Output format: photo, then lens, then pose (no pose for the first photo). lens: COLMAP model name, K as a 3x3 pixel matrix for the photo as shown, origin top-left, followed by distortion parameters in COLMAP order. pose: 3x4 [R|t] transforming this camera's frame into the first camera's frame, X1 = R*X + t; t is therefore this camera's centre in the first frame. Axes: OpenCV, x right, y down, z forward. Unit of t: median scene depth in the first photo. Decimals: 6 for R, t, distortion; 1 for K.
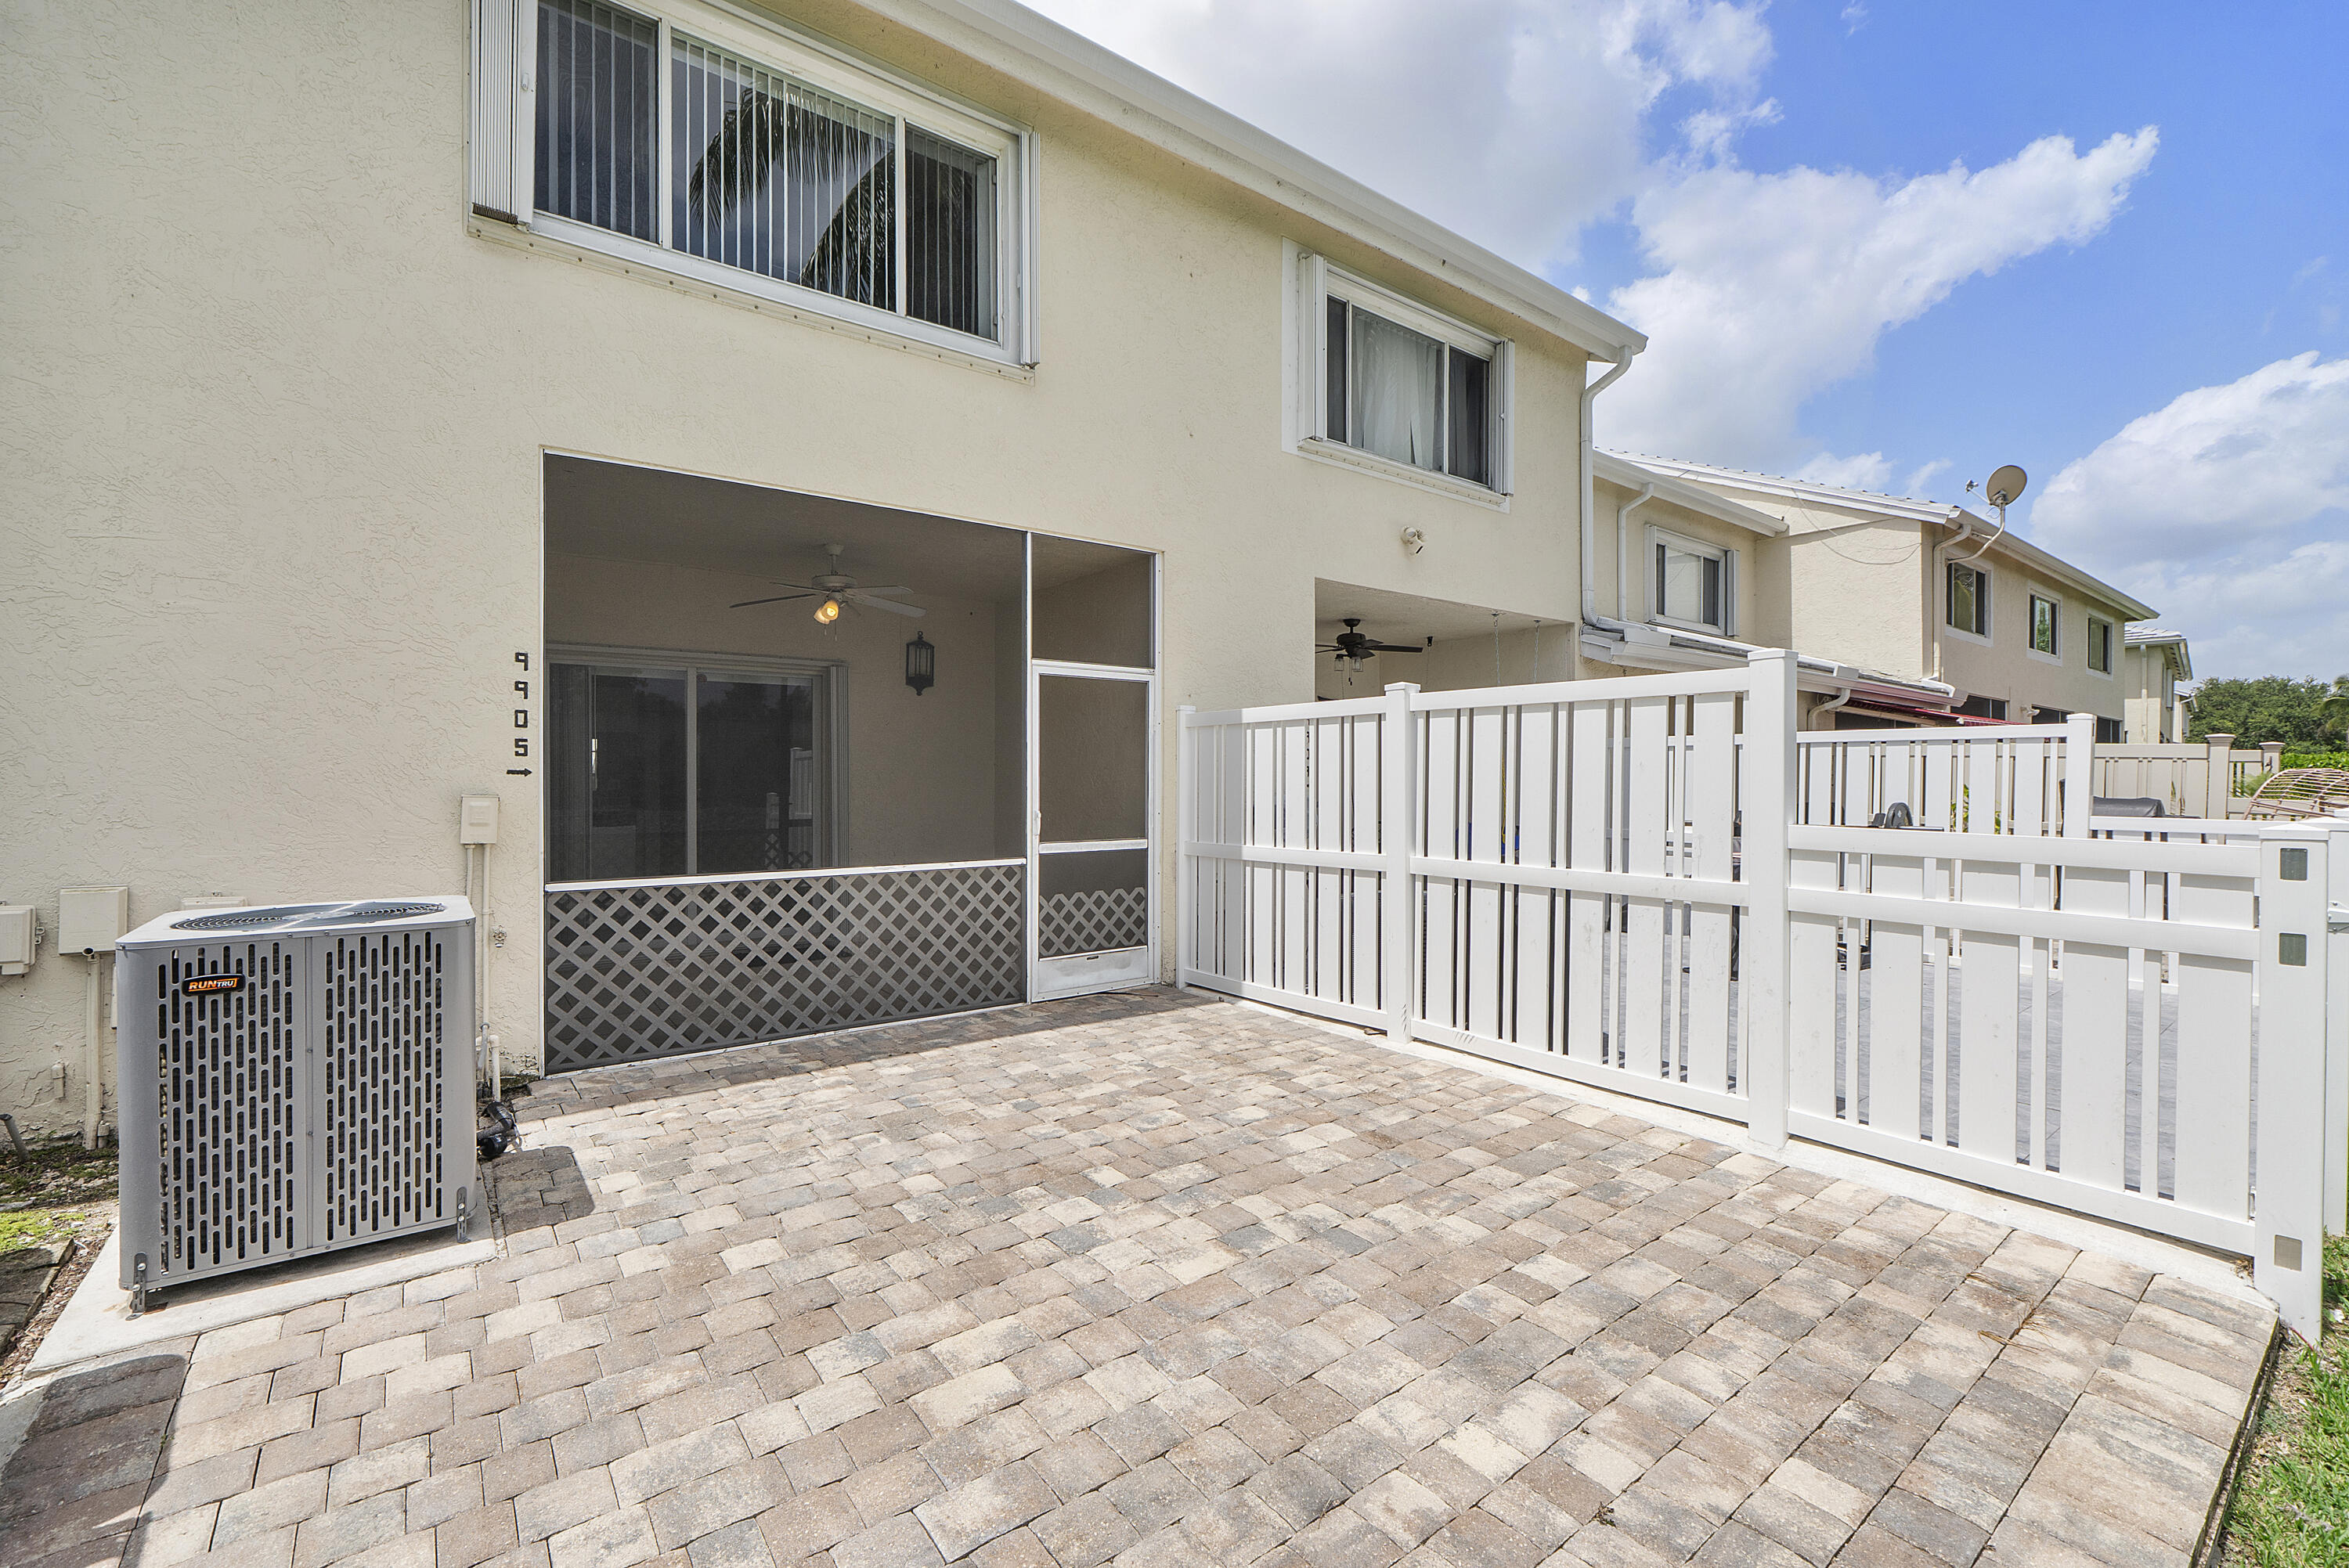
lens RADIAL K [[998.9, 0, 1174.5], [0, 998.9, 784.0], [0, 0, 1]] dist [0.002262, 0.000217]
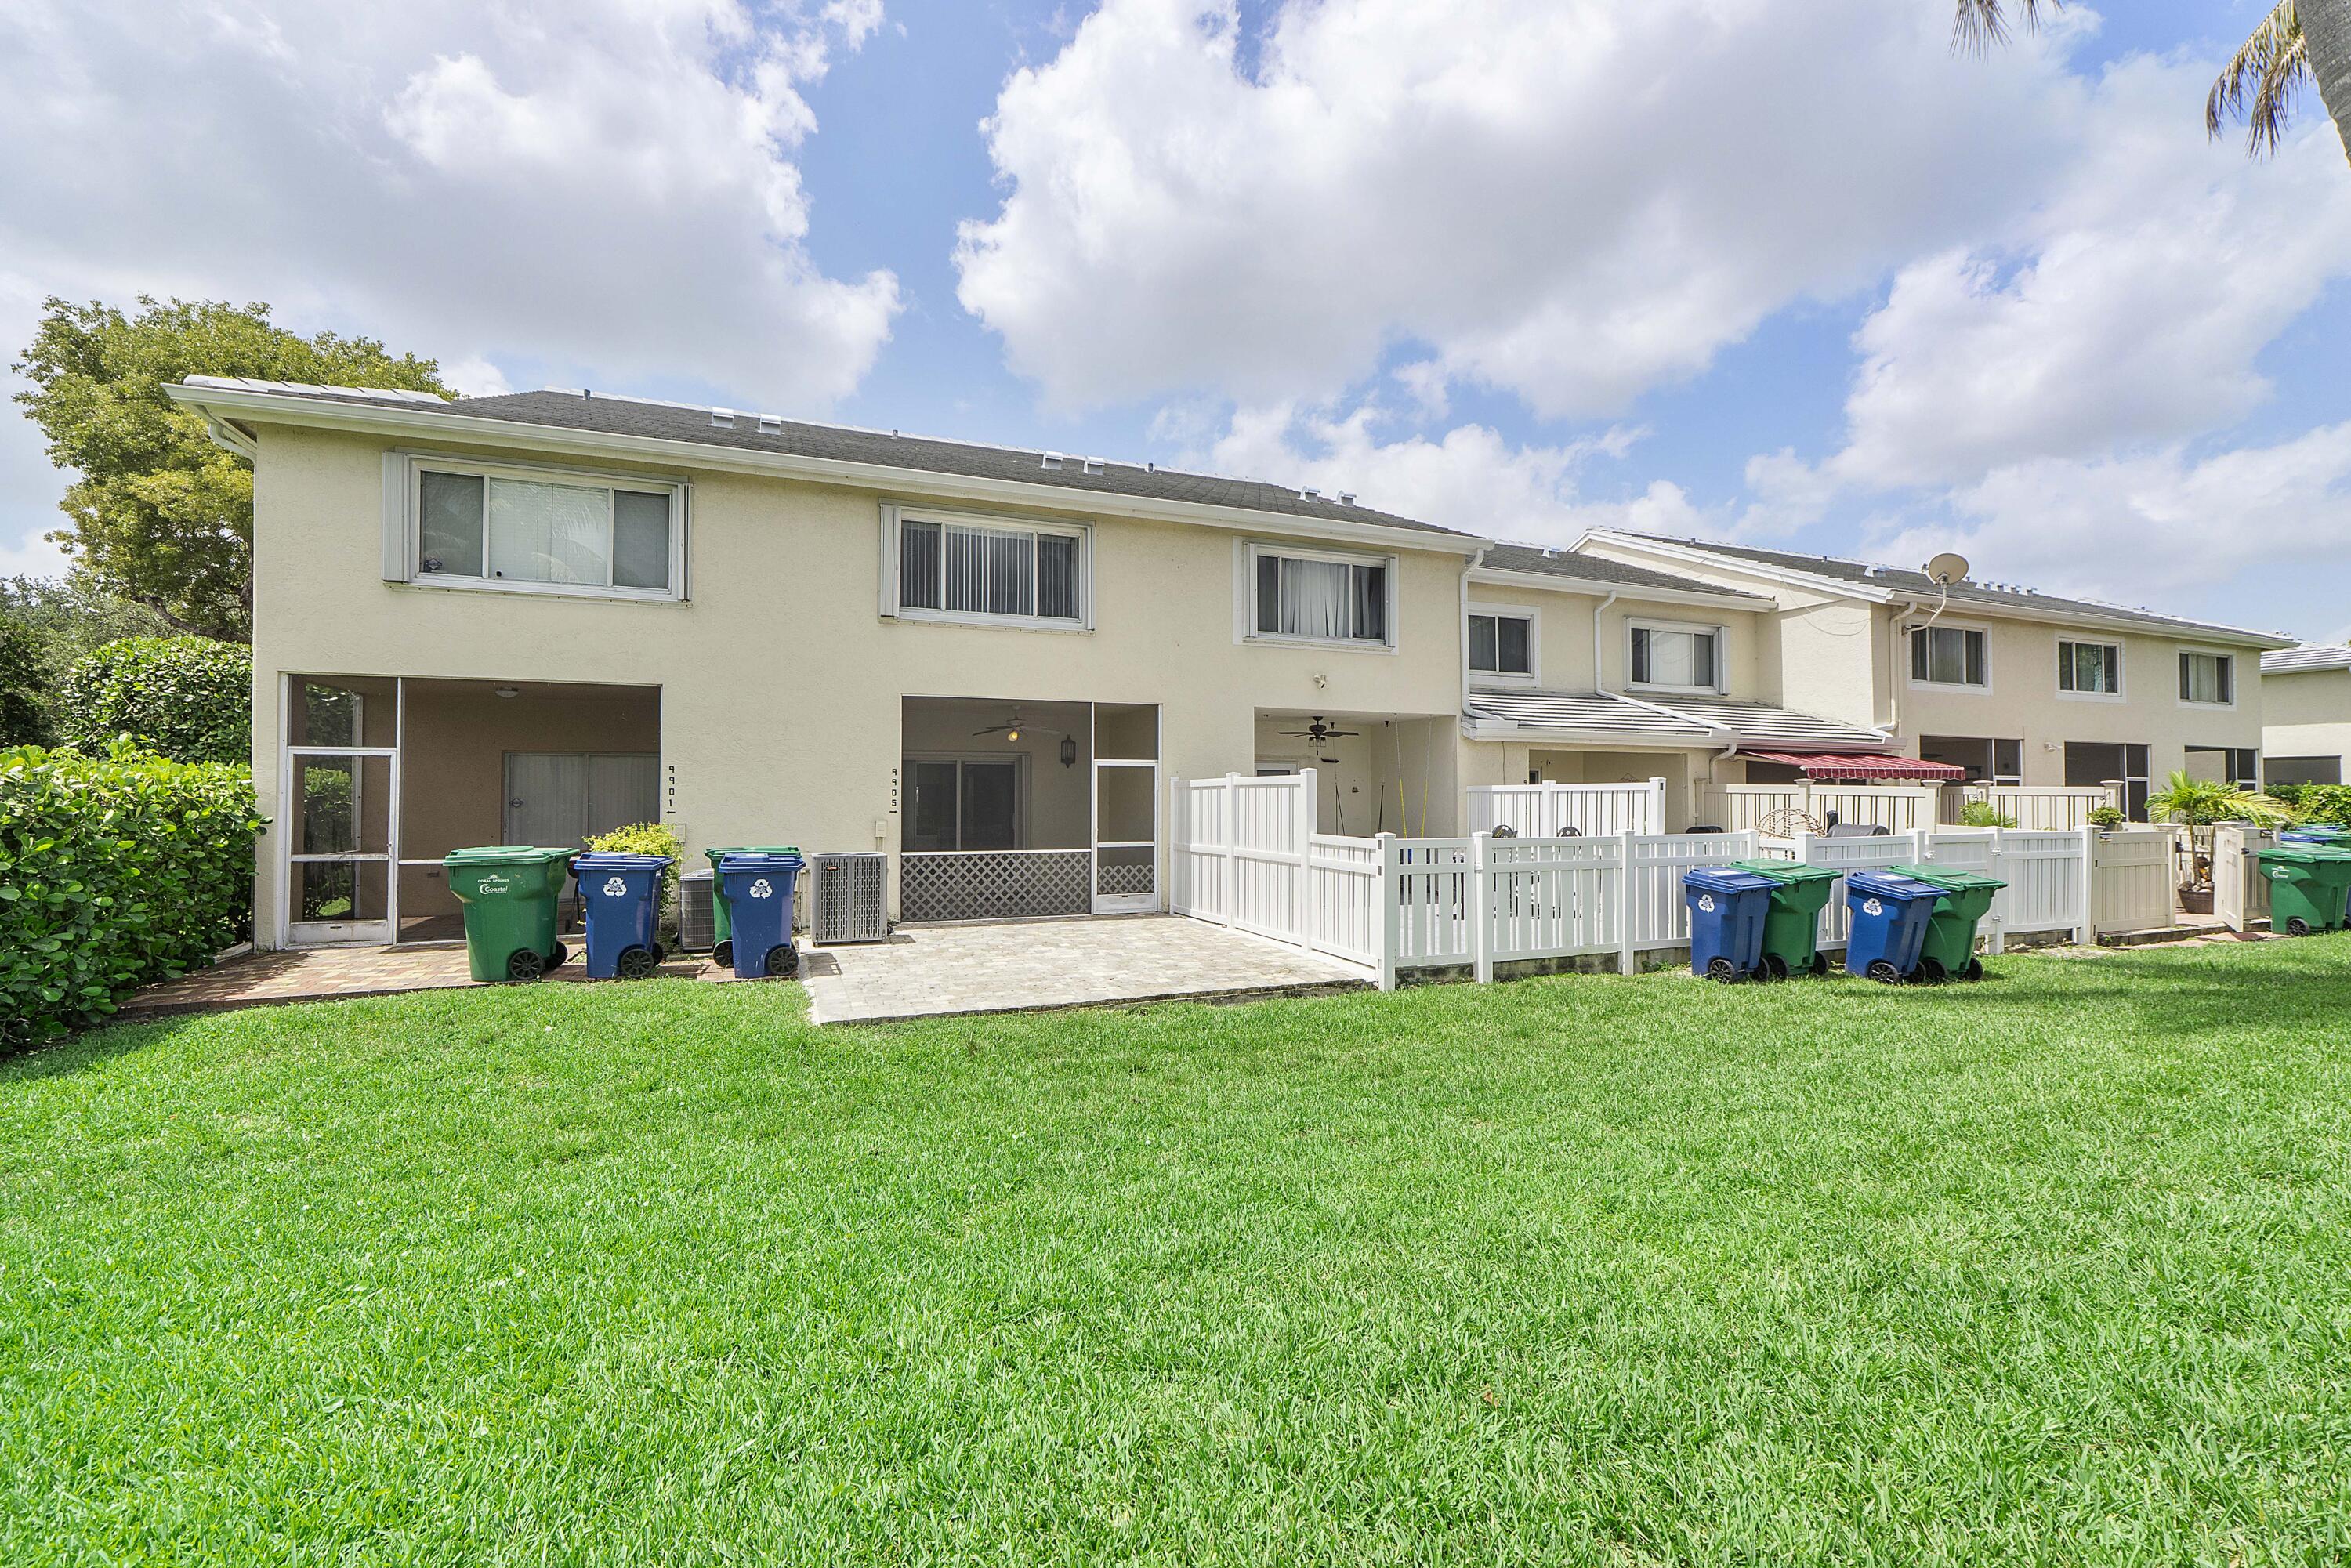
lens RADIAL K [[999.9, 0, 1175.5], [0, 999.9, 784.0], [0, 0, 1]] dist [0.002262, 0.000217]
pose [[0.961780, -0.003036, -0.273806, 0.605354], [-0.001803, 0.999847, -0.017421, -0.029789], [0.273817, 0.017249, 0.961627, -1.026969]]
